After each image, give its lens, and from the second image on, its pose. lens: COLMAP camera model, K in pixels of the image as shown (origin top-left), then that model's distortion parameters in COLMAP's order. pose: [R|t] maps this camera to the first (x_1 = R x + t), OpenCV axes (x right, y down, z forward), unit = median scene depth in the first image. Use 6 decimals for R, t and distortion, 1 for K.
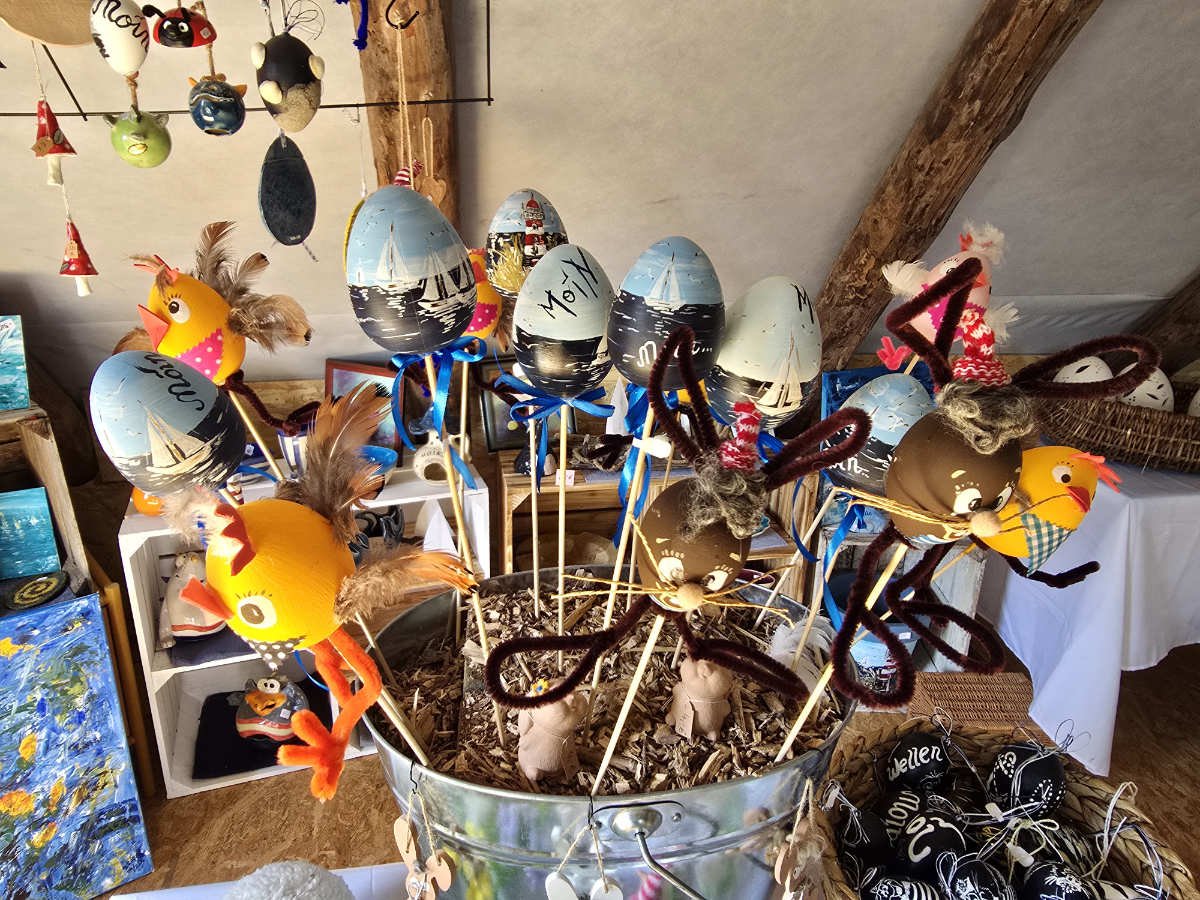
lens RADIAL K [[824.3, 0, 594.6], [0, 824.3, 442.0], [0, 0, 1]] dist [0.003410, 0.003607]
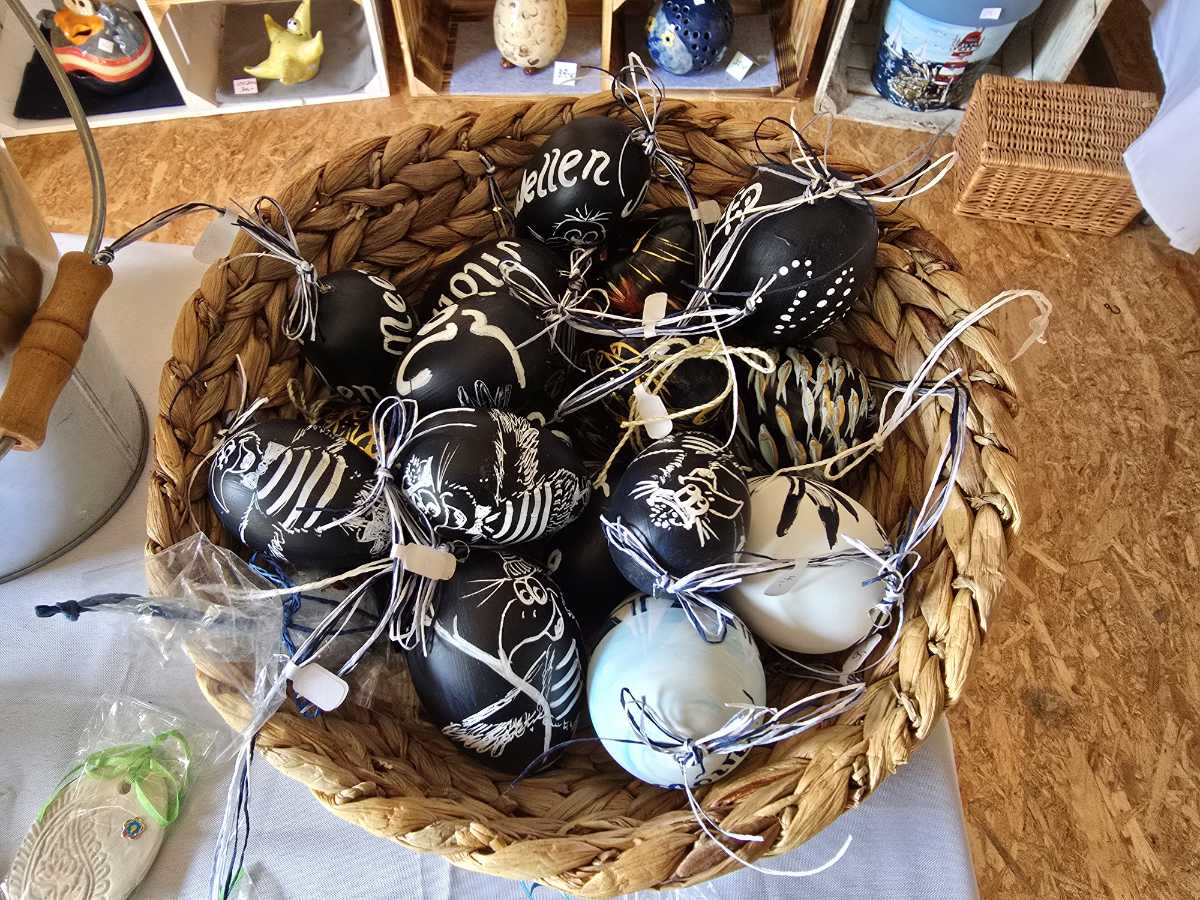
lens RADIAL K [[824.3, 0, 596.0], [0, 824.3, 448.4], [0, 0, 1]] dist [0.003410, 0.003607]
pose [[0.982123, 0.150836, -0.112622, 0.480127], [-0.042521, 0.760581, 0.647849, 0.213589], [0.183377, -0.631478, 0.753398, 0.591978]]
